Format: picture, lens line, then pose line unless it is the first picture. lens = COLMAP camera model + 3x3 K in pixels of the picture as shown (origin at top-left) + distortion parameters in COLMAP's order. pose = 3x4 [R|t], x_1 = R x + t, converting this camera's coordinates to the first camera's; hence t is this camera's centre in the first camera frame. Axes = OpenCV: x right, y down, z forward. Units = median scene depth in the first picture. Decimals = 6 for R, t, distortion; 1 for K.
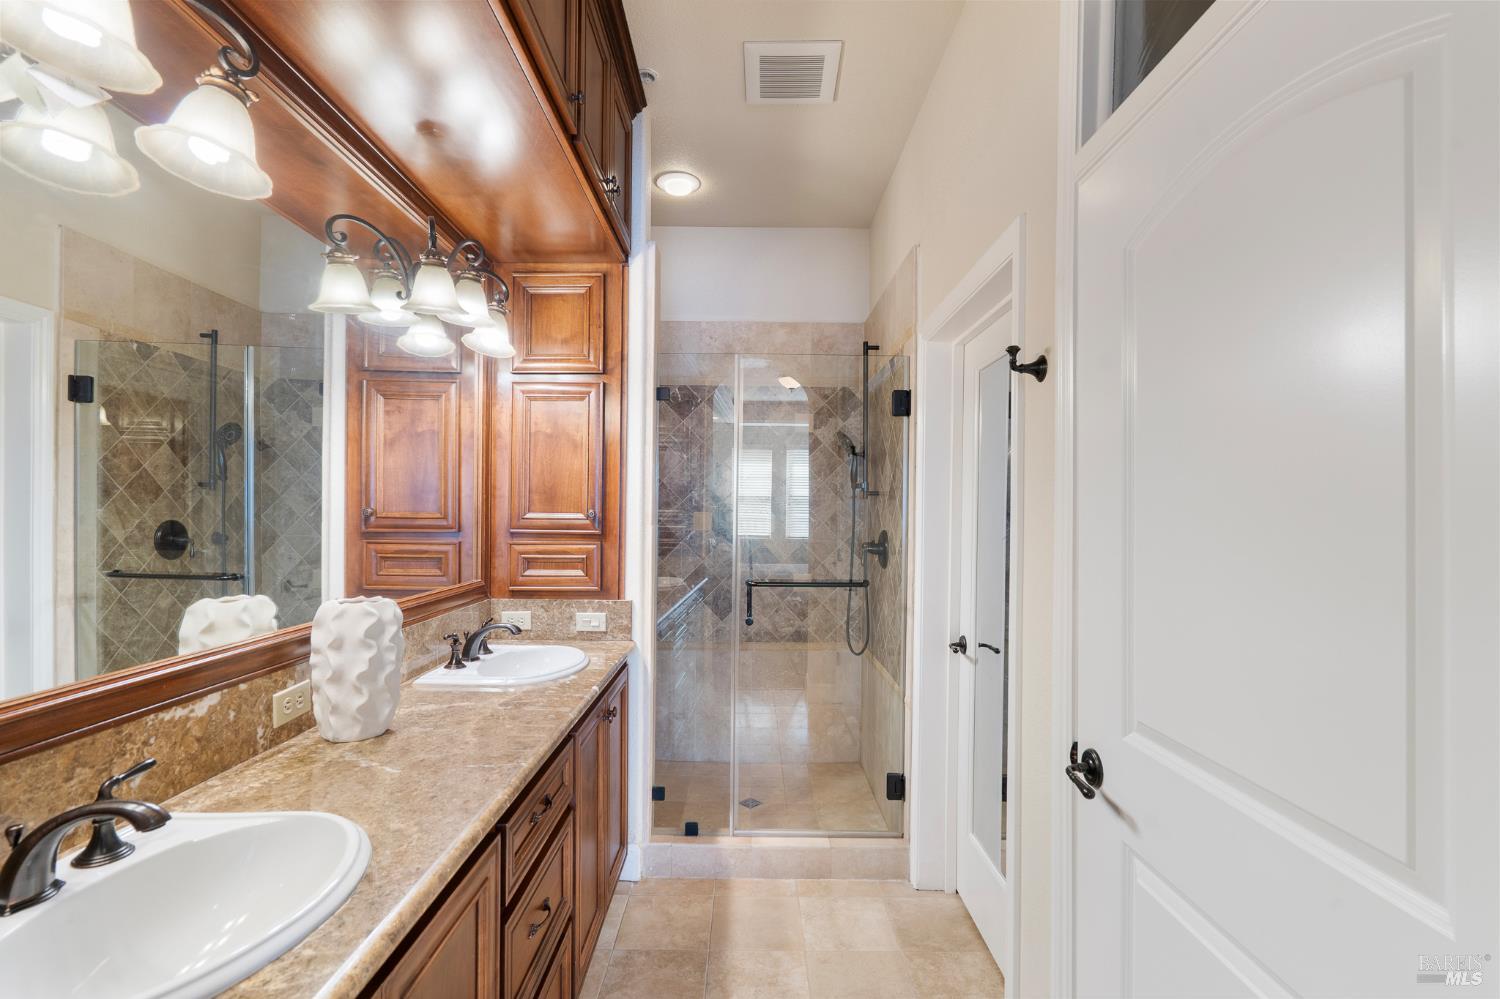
lens RADIAL K [[678.1, 0, 757.5], [0, 678.1, 511.7], [0, 0, 1]] dist [-0.004018, 0.000968]
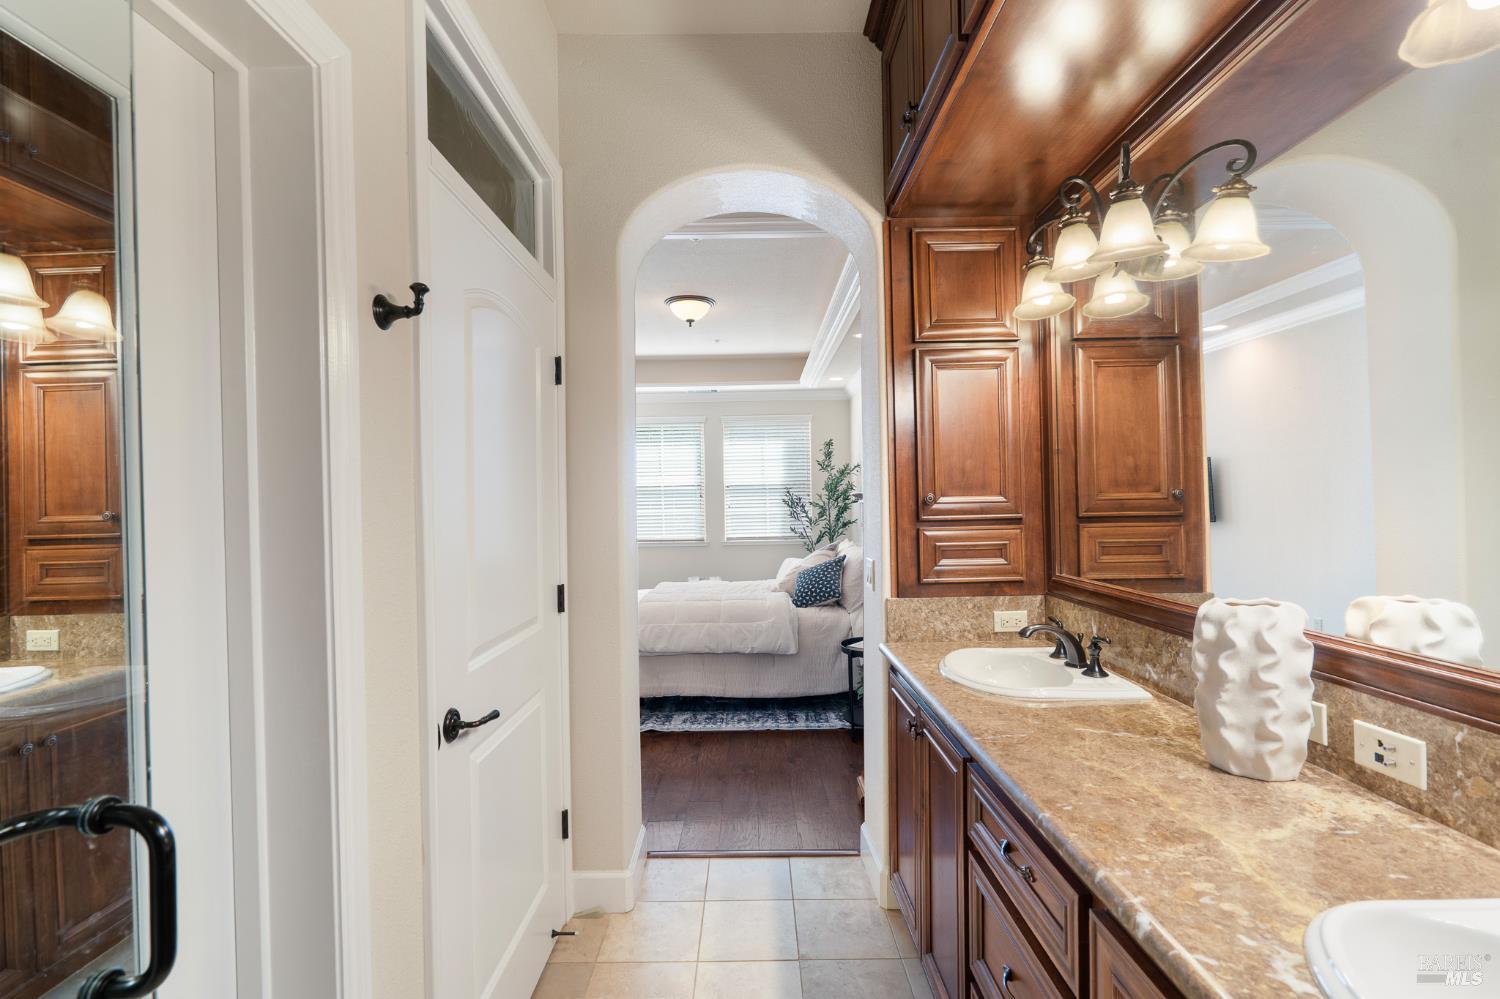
lens RADIAL K [[678.1, 0, 744.5], [0, 678.1, 502.5], [0, 0, 1]] dist [-0.004018, 0.000968]
pose [[-0.999716, 0.004338, 0.023450, -0.018841], [0.004342, 0.999991, 0.000125, 0.013917], [-0.023450, 0.000227, -0.999725, 1.986282]]
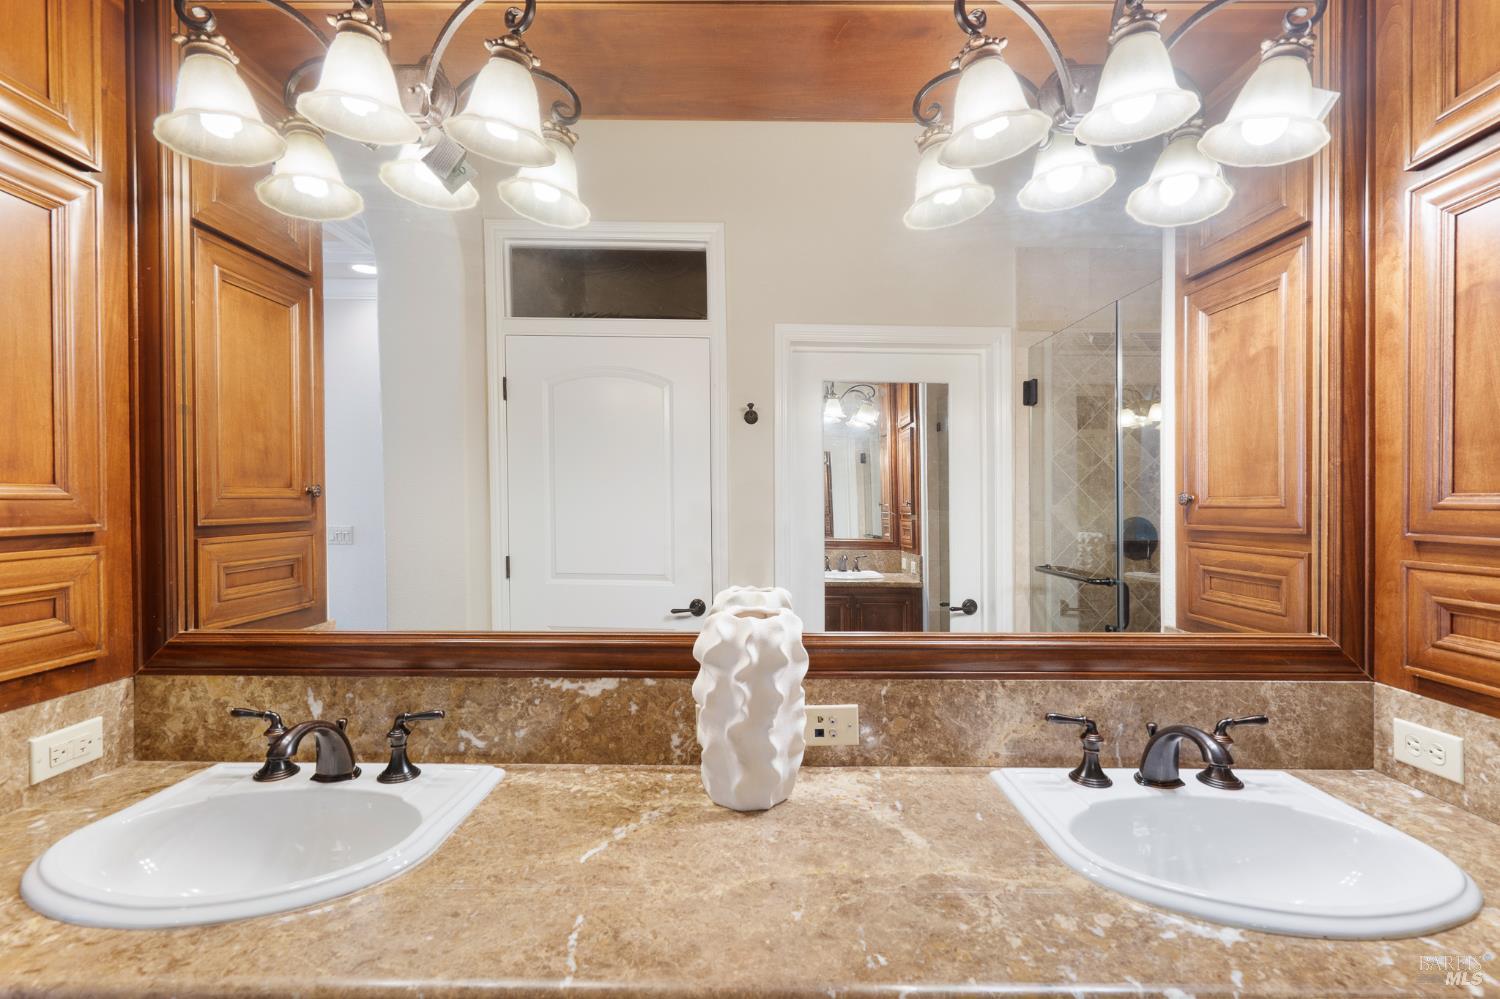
lens RADIAL K [[678.1, 0, 753.1], [0, 678.1, 507.9], [0, 0, 1]] dist [-0.004018, 0.000968]
pose [[-0.024003, -0.002222, -0.999709, 0.145938], [-0.004730, 0.999987, -0.002109, 0.024286], [0.999701, 0.004678, -0.024013, 1.120746]]
